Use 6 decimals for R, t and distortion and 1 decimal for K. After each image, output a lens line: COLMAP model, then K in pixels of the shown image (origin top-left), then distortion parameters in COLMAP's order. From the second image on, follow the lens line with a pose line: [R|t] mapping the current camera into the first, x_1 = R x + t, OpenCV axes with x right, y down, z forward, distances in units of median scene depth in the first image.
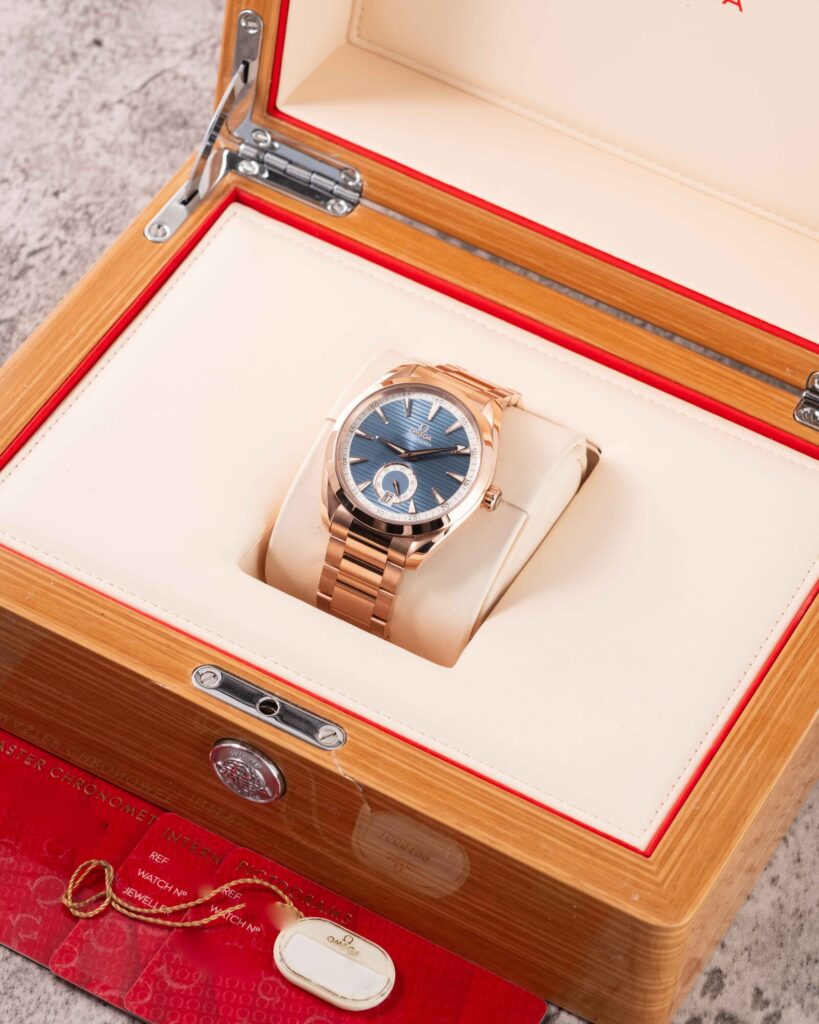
lens RADIAL K [[3745.7, 0, 409.5], [0, 3745.7, 512.0], [0, 0, 1]] dist [0.068515, 4.285054]
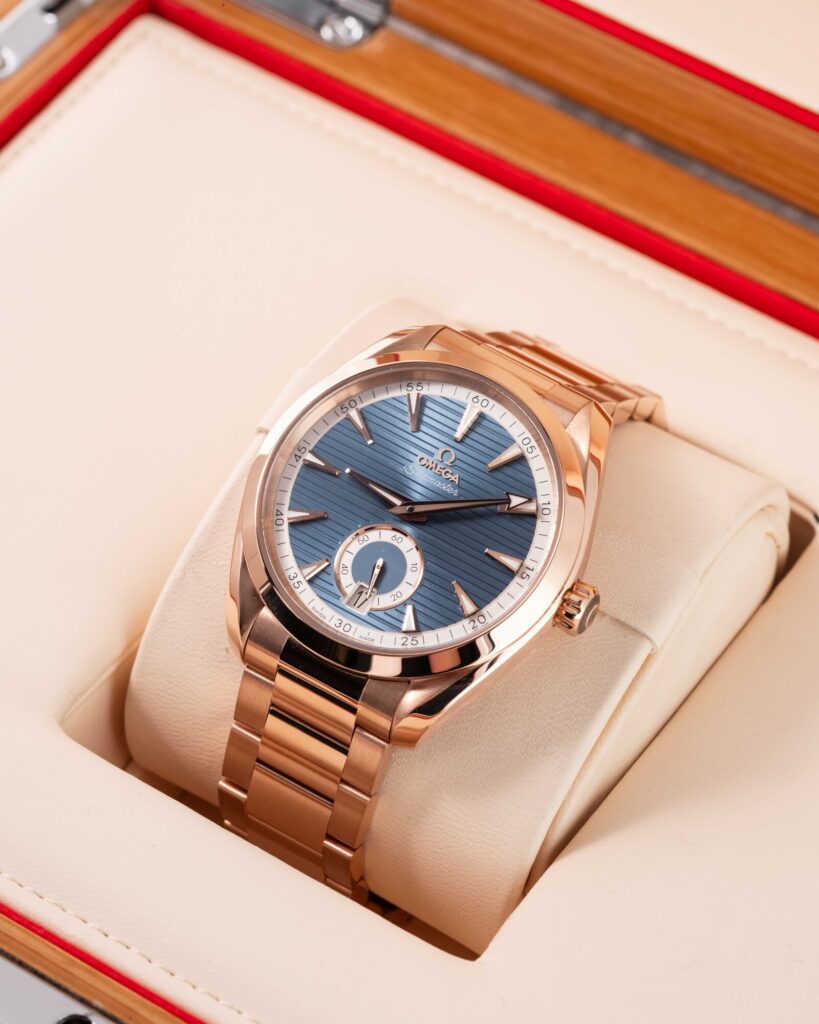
lens RADIAL K [[3745.7, 0, 409.5], [0, 3745.7, 512.0], [0, 0, 1]] dist [0.068515, 4.285054]
pose [[0.995505, 0.044241, -0.083737, 0.040079], [-0.045076, 0.998951, -0.008106, -0.011008], [0.083290, 0.011844, 0.996455, 0.515667]]
